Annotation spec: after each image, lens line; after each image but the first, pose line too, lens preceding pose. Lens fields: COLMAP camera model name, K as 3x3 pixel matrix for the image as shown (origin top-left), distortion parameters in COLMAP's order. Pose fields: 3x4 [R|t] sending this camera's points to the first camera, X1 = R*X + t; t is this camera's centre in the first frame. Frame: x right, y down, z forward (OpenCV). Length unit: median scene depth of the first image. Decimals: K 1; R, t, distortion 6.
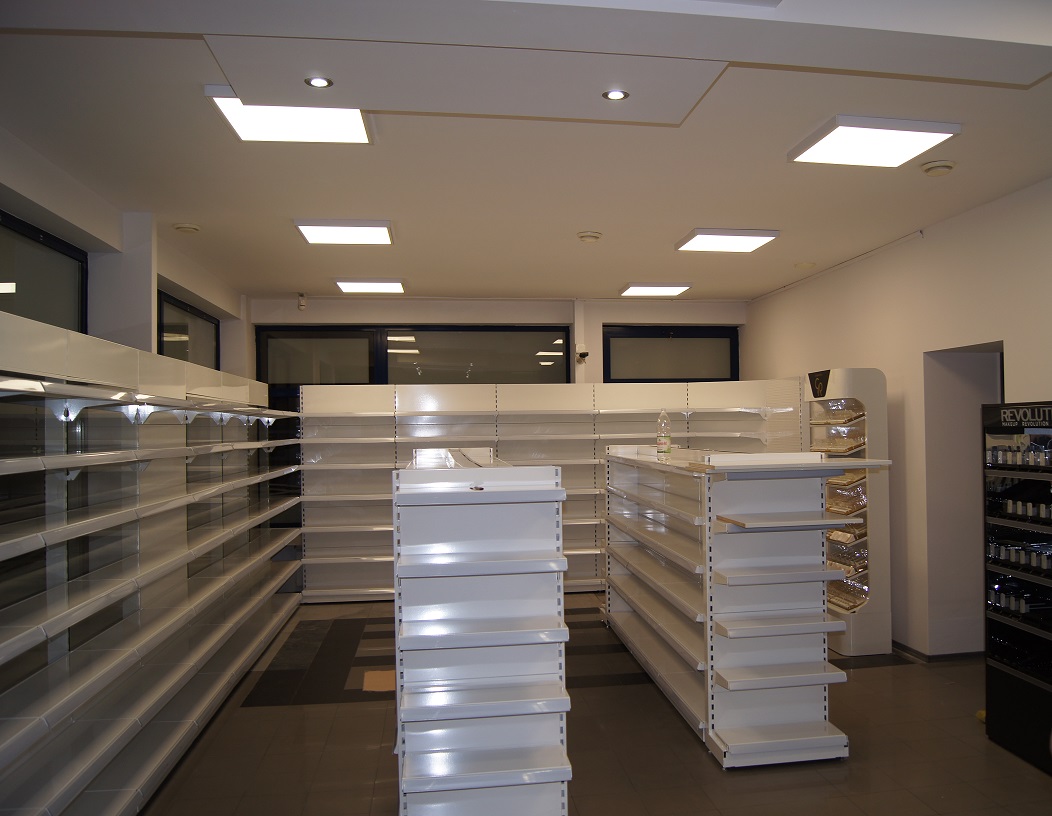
lens RADIAL K [[937.4, 0, 610.3], [0, 937.4, 412.5], [0, 0, 1]] dist [-0.087772, 0.019137]
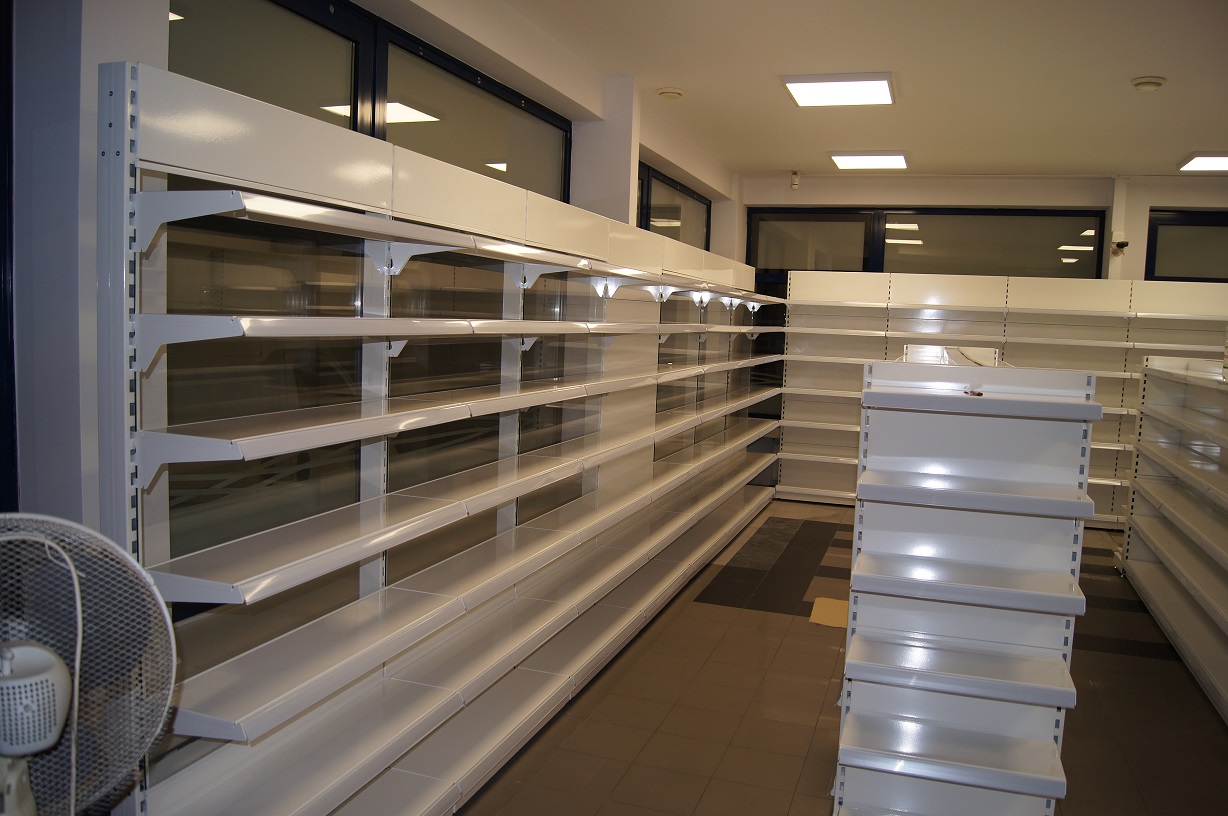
lens RADIAL K [[937.8, 0, 619.1], [0, 937.8, 408.3], [0, 0, 1]] dist [-0.084783, 0.016320]
pose [[0.869486, 0.093939, -0.484942, -0.011343], [-0.042624, 0.992357, 0.115806, 0.007760], [0.492115, -0.080021, 0.866845, 0.086747]]
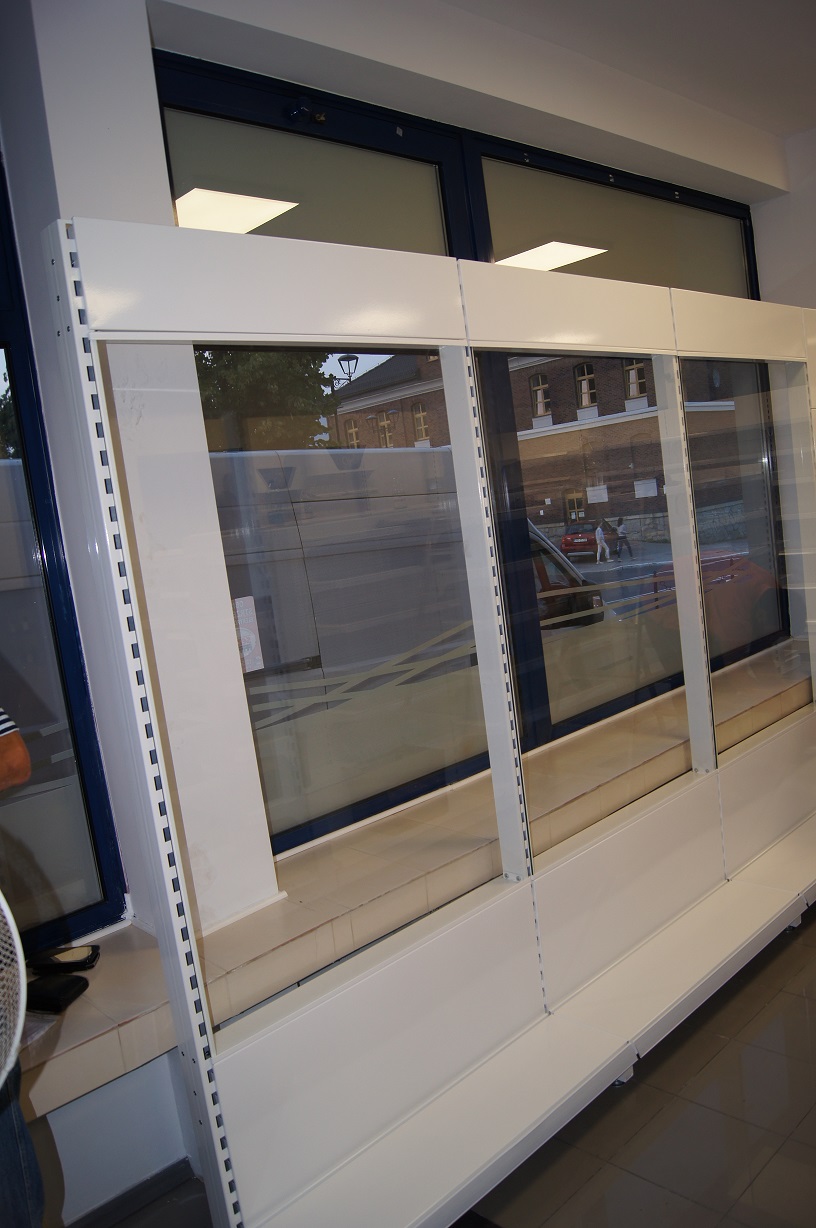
lens RADIAL K [[937.8, 0, 416.1], [0, 937.8, 614.1], [0, 0, 1]] dist [-0.084783, 0.016320]
pose [[0.541722, 0.035867, -0.839792, -0.029908], [0.139250, 0.981455, 0.131743, 0.019688], [0.828943, -0.188309, 0.526681, 0.171576]]
